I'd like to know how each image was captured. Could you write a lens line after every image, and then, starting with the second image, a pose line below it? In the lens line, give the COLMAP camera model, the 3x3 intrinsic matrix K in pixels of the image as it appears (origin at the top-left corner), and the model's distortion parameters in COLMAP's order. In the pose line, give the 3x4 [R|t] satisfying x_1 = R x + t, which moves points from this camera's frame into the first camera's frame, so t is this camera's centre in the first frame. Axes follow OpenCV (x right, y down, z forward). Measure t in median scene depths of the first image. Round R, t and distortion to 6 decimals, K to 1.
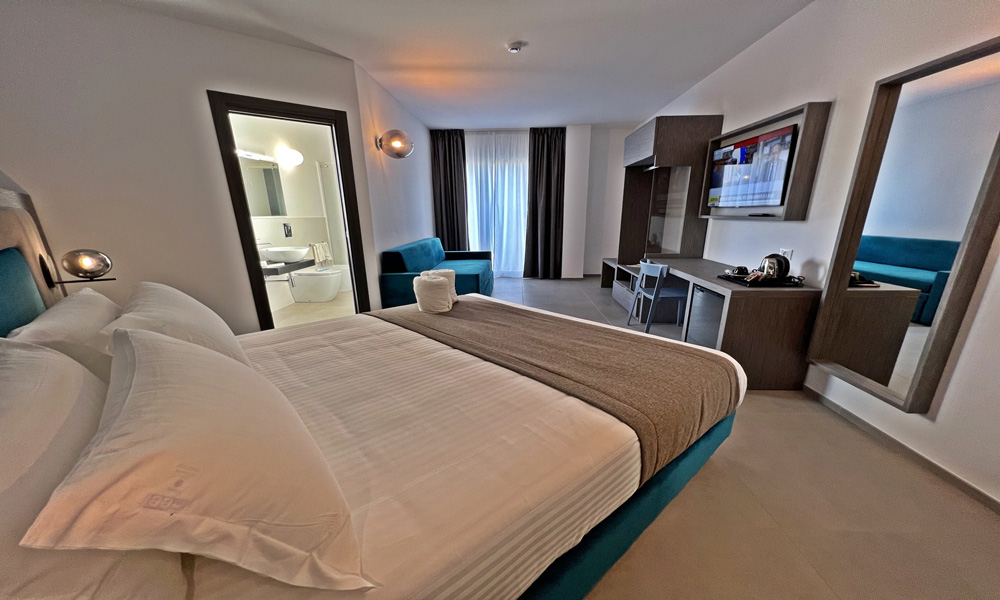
lens RADIAL K [[391.8, 0, 520.0], [0, 391.8, 331.5], [0, 0, 1]] dist [0.001021, 0.000378]
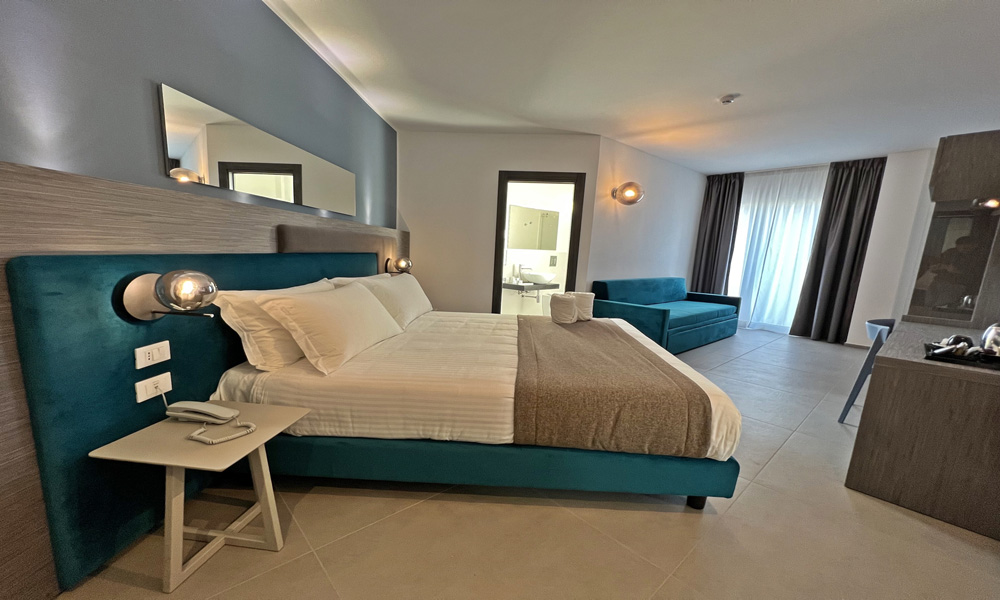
lens RADIAL K [[391.8, 0, 497.6], [0, 391.8, 302.2], [0, 0, 1]] dist [0.001021, 0.000378]
pose [[0.712921, 0.129570, -0.689170, 0.139458], [-0.245828, 0.966593, -0.072572, 0.007896], [0.656743, 0.221155, 0.720957, -0.013381]]
